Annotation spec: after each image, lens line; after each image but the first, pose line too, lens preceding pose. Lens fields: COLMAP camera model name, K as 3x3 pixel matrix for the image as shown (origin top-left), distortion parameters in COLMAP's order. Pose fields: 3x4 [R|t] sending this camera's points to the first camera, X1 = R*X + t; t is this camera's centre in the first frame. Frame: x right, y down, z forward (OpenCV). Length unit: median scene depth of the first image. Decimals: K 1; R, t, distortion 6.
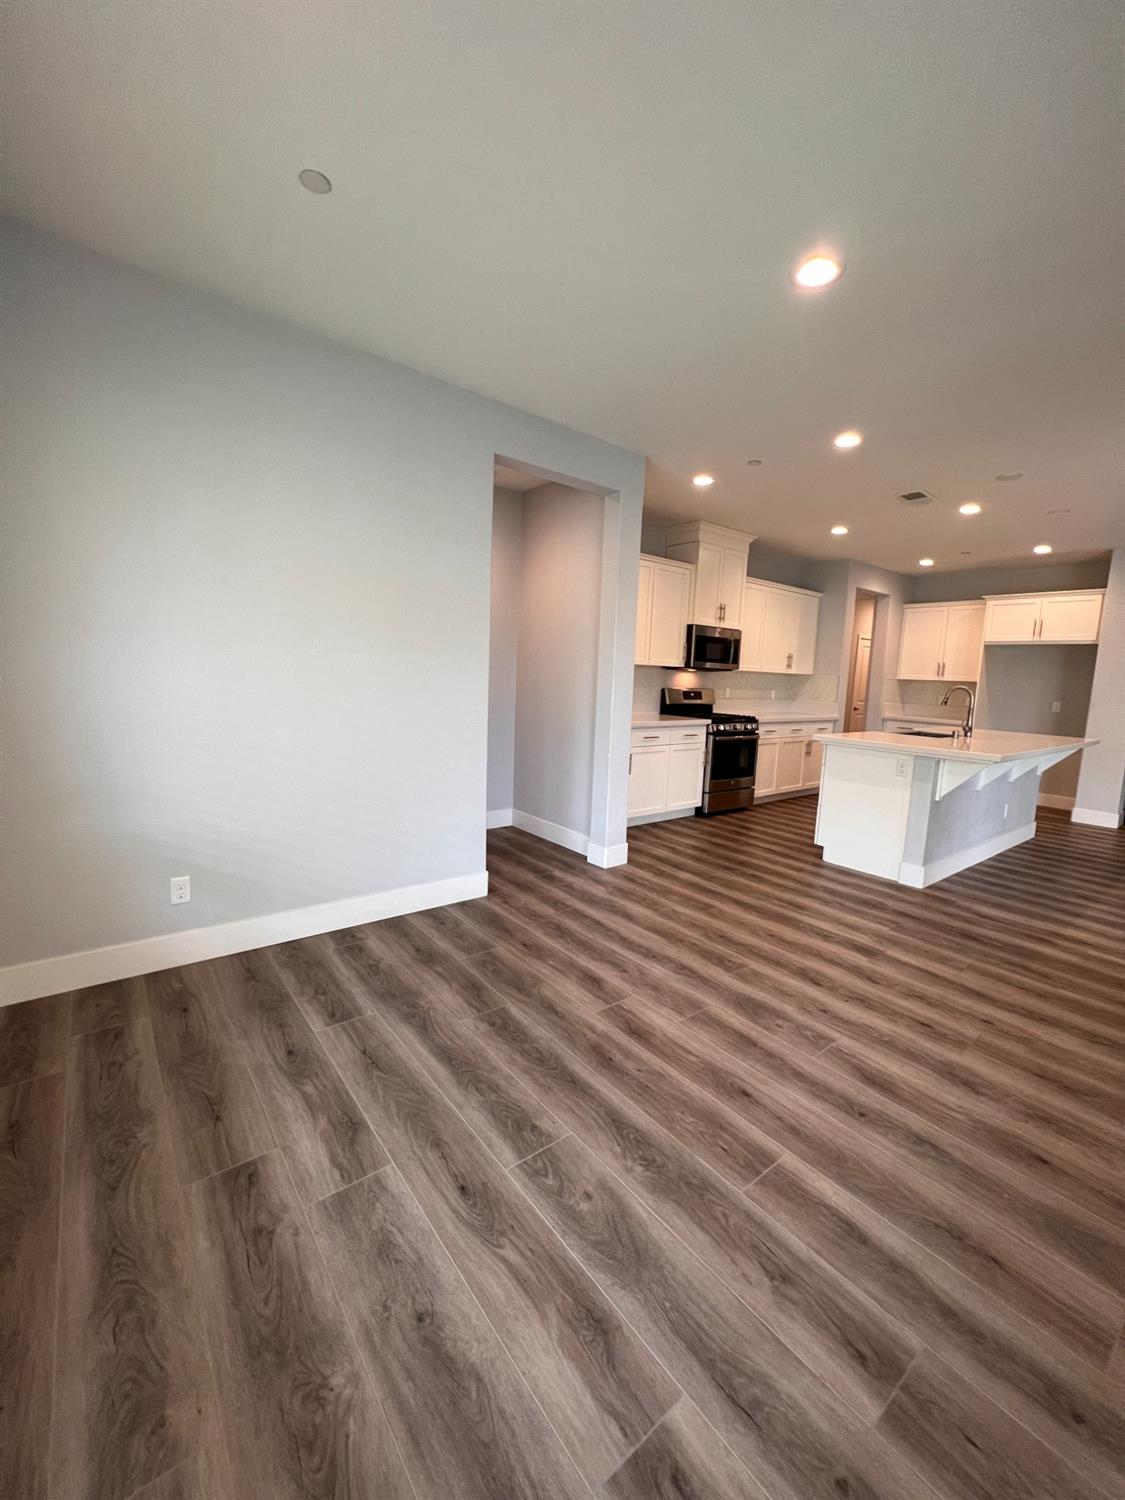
lens RADIAL K [[598.9, 0, 562.5], [0, 598.9, 750.0], [0, 0, 1]] dist [0.000165, -0.000046]
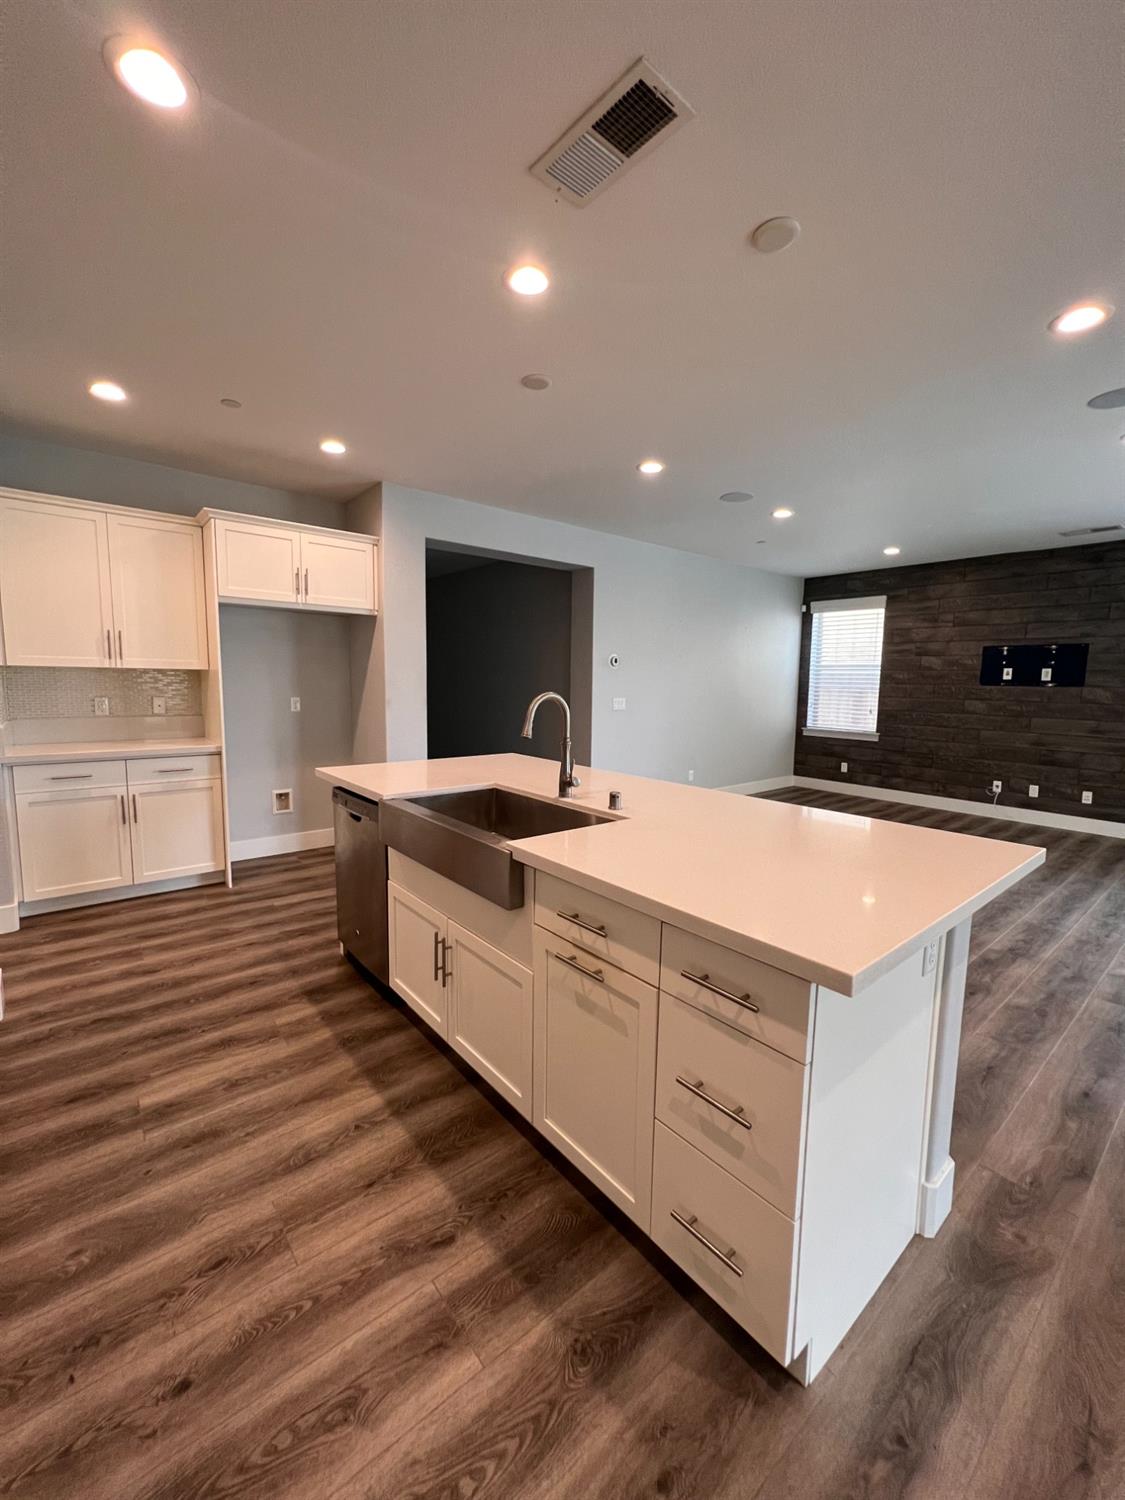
lens RADIAL K [[599.8, 0, 563.1], [0, 599.8, 741.0], [0, 0, 1]] dist [-0.000390, -0.000490]
pose [[-0.021847, -0.144774, 0.989224, 0.154868], [0.116405, 0.982362, 0.146340, -0.102322], [-0.992962, 0.118348, -0.004610, 0.755031]]
